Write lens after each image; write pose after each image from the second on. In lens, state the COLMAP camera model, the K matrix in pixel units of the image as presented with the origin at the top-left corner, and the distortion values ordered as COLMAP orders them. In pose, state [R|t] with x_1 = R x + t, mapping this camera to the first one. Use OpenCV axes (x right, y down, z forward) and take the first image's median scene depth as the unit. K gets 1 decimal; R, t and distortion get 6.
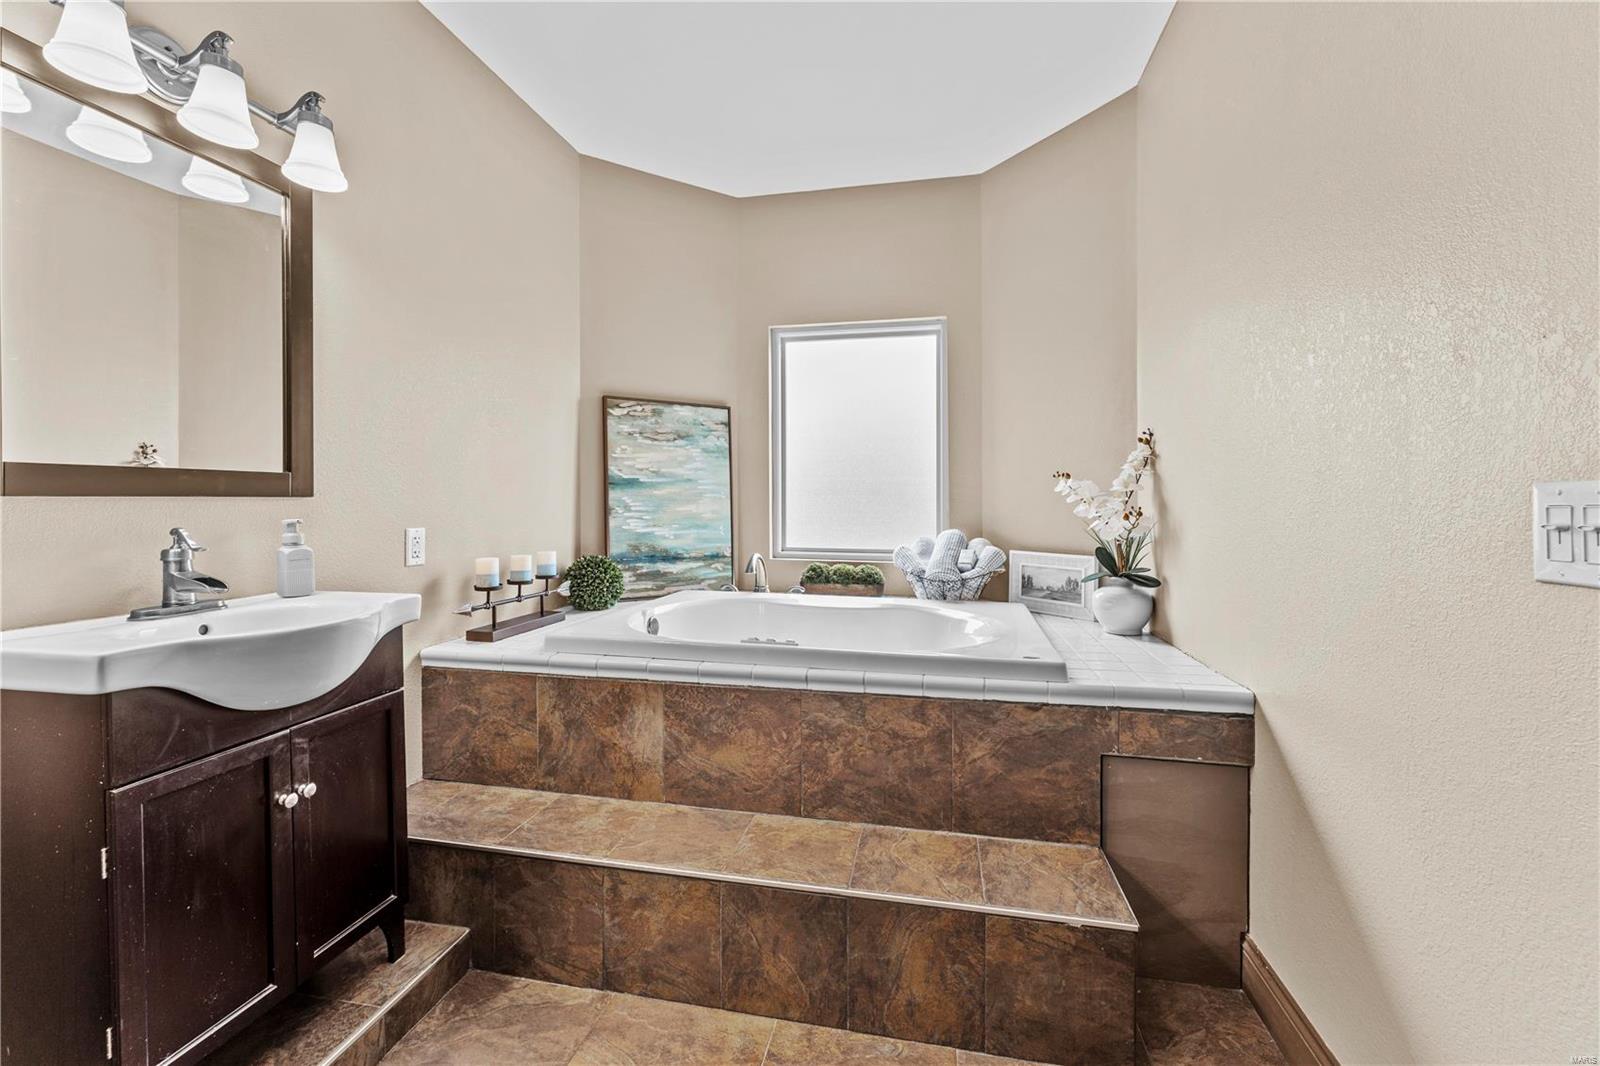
lens RADIAL K [[641.3, 0, 807.9], [0, 641.3, 505.6], [0, 0, 1]] dist [0.003809, -0.000317]
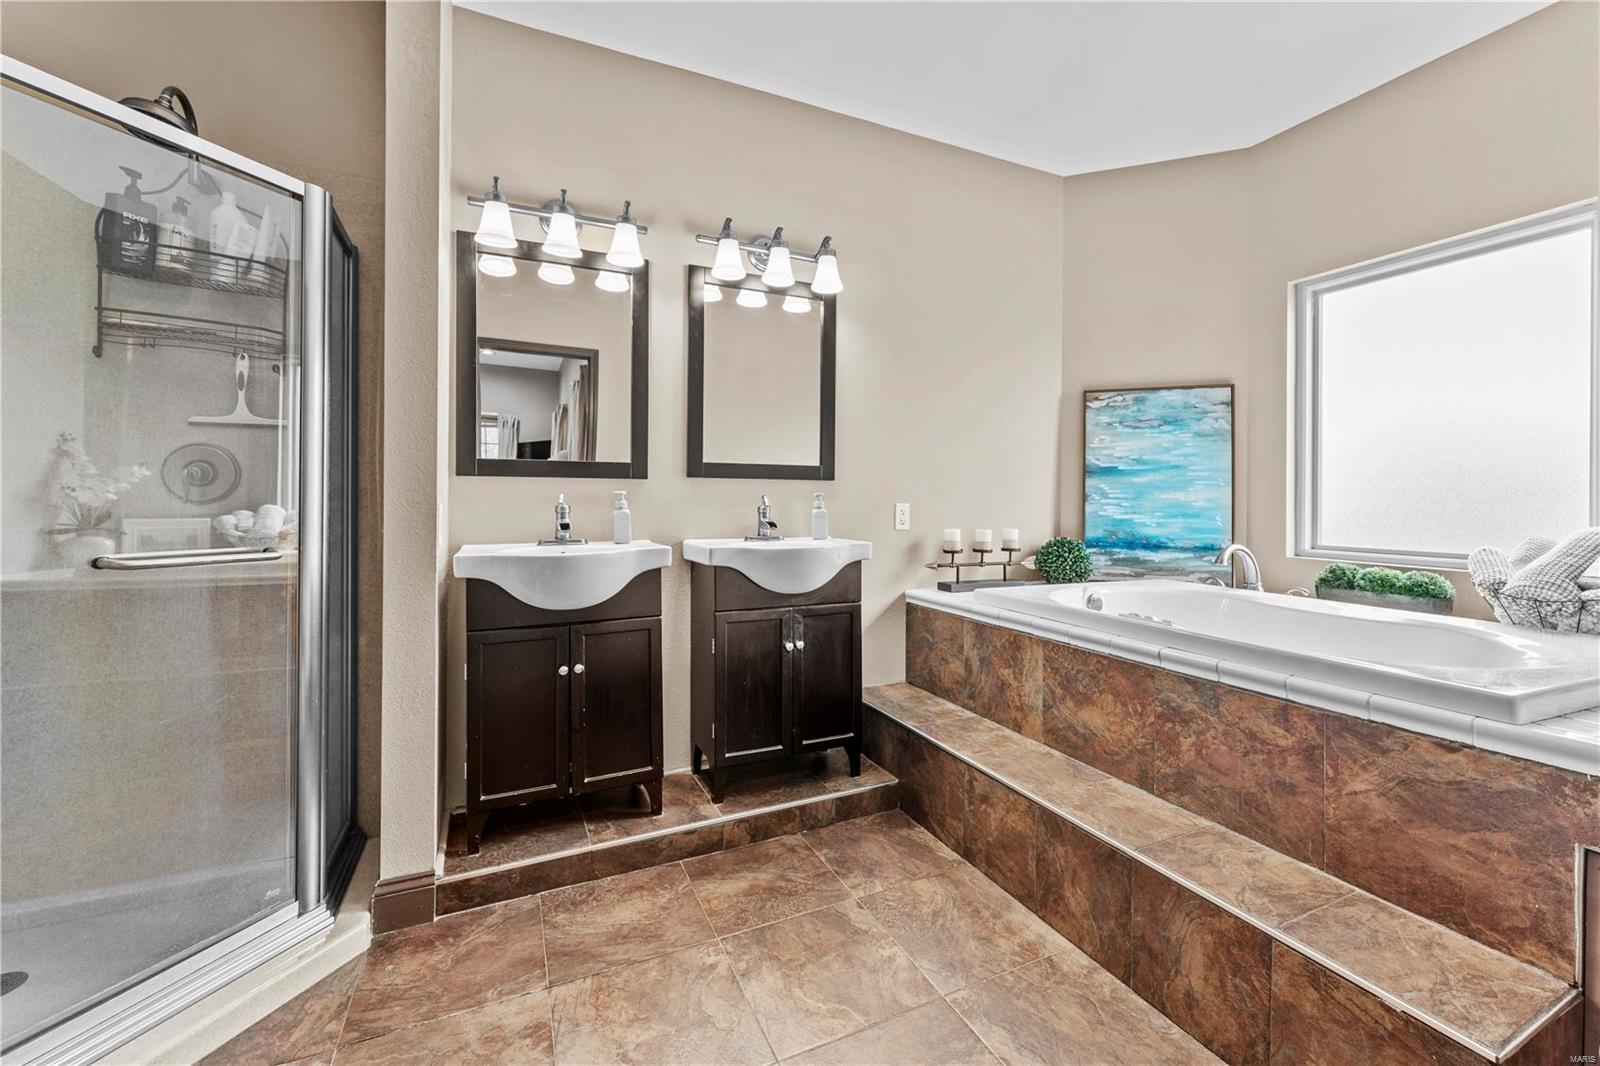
lens RADIAL K [[641.3, 0, 818.3], [0, 641.3, 500.6], [0, 0, 1]] dist [0.003809, -0.000317]
pose [[0.612180, 0.003646, -0.790710, 0.489085], [-0.013087, 0.999899, -0.005521, 0.046907], [0.790610, 0.013728, 0.612166, -0.023653]]
